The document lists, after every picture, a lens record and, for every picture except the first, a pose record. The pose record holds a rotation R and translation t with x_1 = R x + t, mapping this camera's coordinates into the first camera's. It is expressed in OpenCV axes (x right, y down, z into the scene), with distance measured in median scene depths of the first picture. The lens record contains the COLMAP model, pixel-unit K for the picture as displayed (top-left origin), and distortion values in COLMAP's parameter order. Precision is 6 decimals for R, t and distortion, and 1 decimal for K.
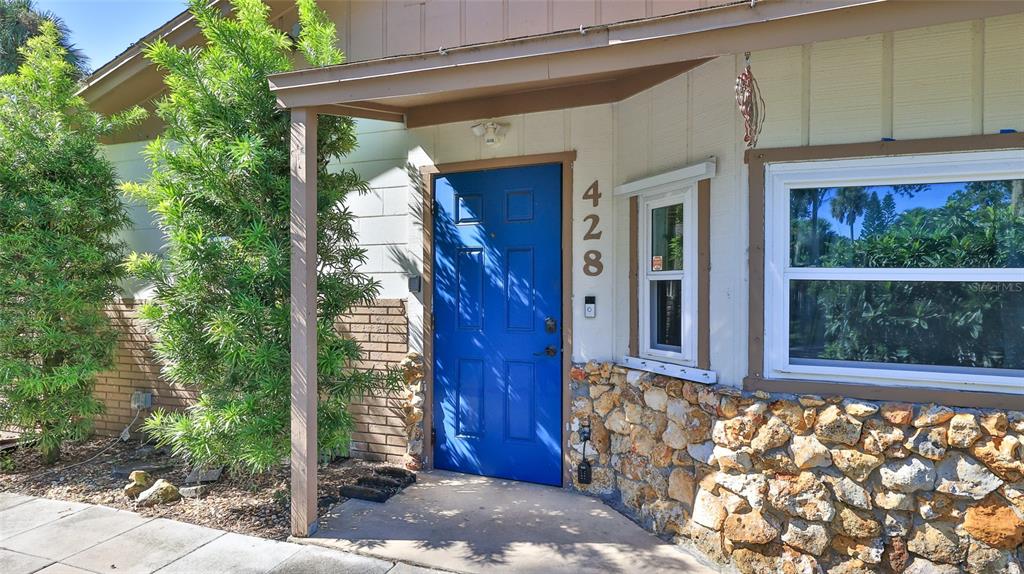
lens RADIAL K [[545.3, 0, 511.3], [0, 545.3, 288.6], [0, 0, 1]] dist [0.004315, 0.000004]
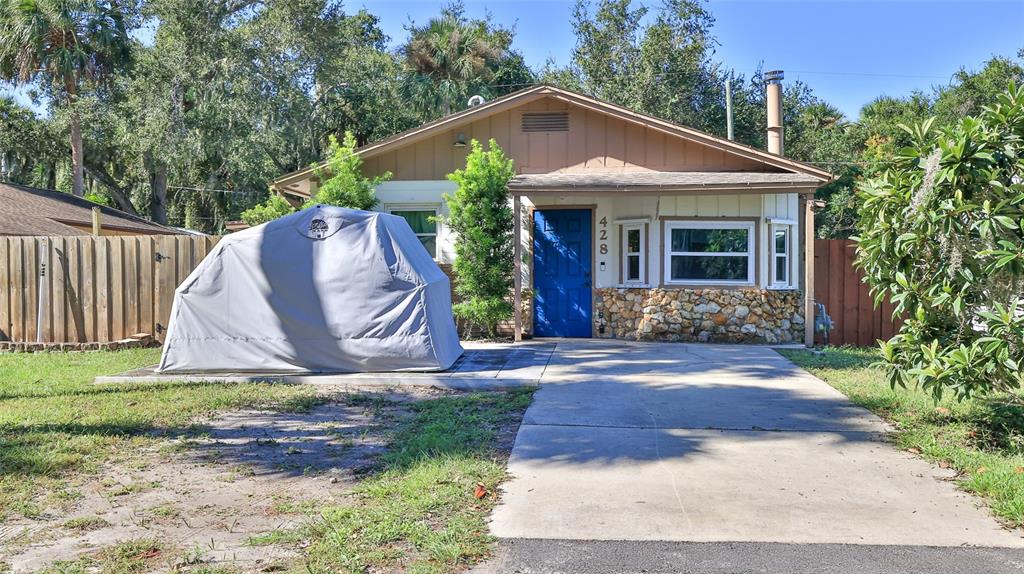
lens RADIAL K [[932.3, 0, 510.6], [0, 932.3, 288.1], [0, 0, 1]] dist [0.009572, 0.000000]
pose [[0.968844, -0.002929, 0.247656, -1.388791], [0.000624, 0.999956, 0.009384, 0.096873], [-0.247673, -0.008937, 0.968802, -3.205696]]
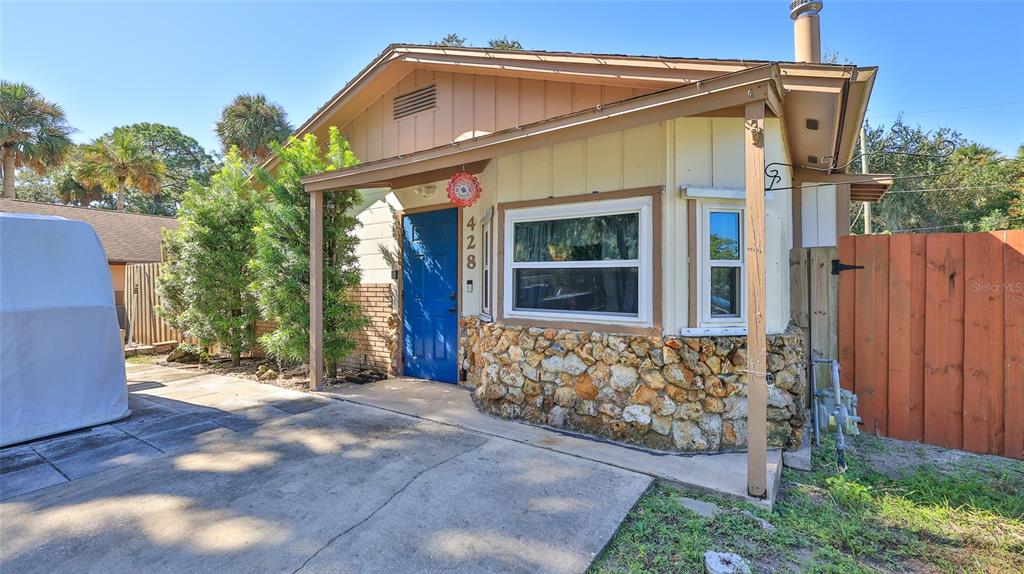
lens RADIAL K [[451.8, 0, 512.3], [0, 451.8, 284.2], [0, 0, 1]] dist [-0.001042, 0.000748]
pose [[0.970833, -0.001443, -0.239753, 0.660286], [-0.000215, 0.999976, -0.006889, 0.038944], [0.239757, 0.006740, 0.970809, -0.443341]]
